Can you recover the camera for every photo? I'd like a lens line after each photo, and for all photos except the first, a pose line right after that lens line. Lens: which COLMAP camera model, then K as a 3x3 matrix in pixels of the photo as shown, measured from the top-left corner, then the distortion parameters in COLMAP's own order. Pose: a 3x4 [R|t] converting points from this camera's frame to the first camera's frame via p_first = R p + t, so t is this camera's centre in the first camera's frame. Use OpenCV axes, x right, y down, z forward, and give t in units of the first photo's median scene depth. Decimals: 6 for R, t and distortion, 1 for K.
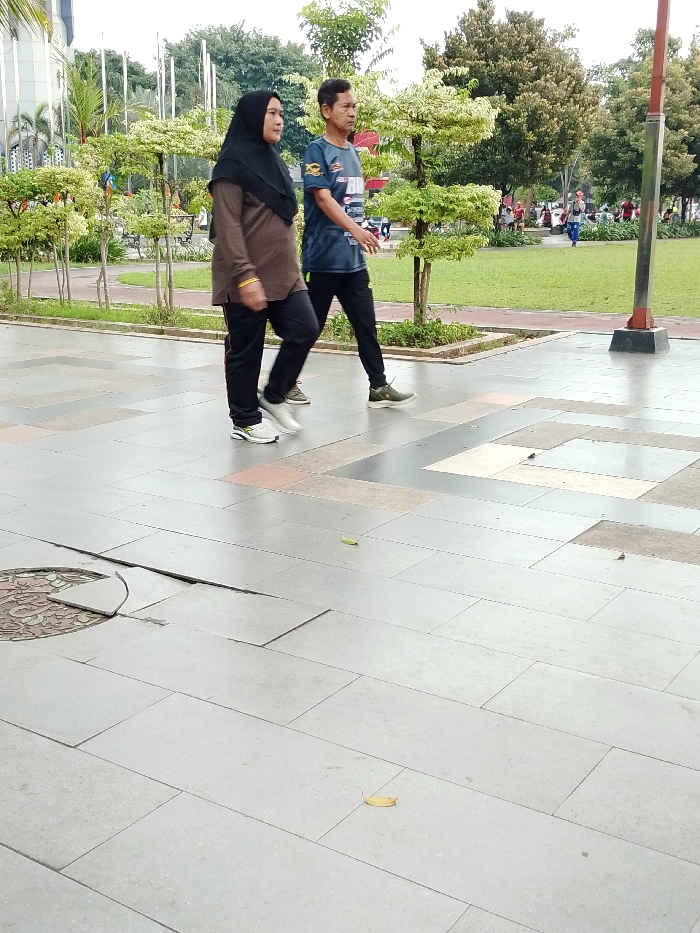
lens RADIAL K [[1080.1, 0, 350.0], [0, 1080.1, 466.5], [0, 0, 1]] dist [0.108884, -0.216512]
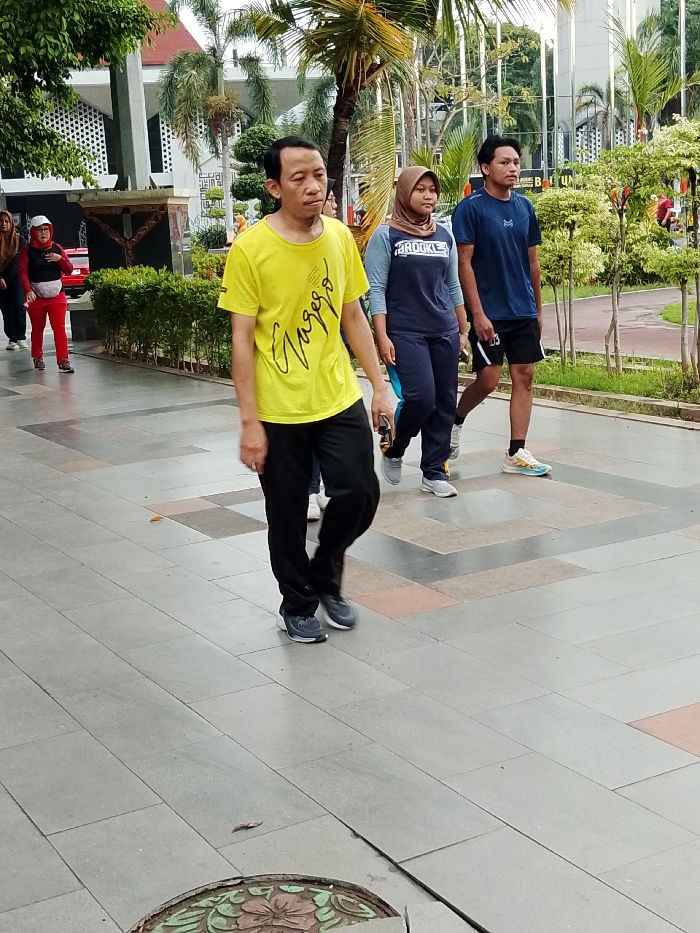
lens RADIAL K [[1380.5, 0, 350.0], [0, 1380.5, 466.5], [0, 0, 1]] dist [0.106279, 0.003077]
pose [[0.892271, 0.035054, -0.450138, 0.055619], [-0.048778, 0.998630, -0.018920, -0.065633], [0.448859, 0.038839, 0.892758, 0.080711]]
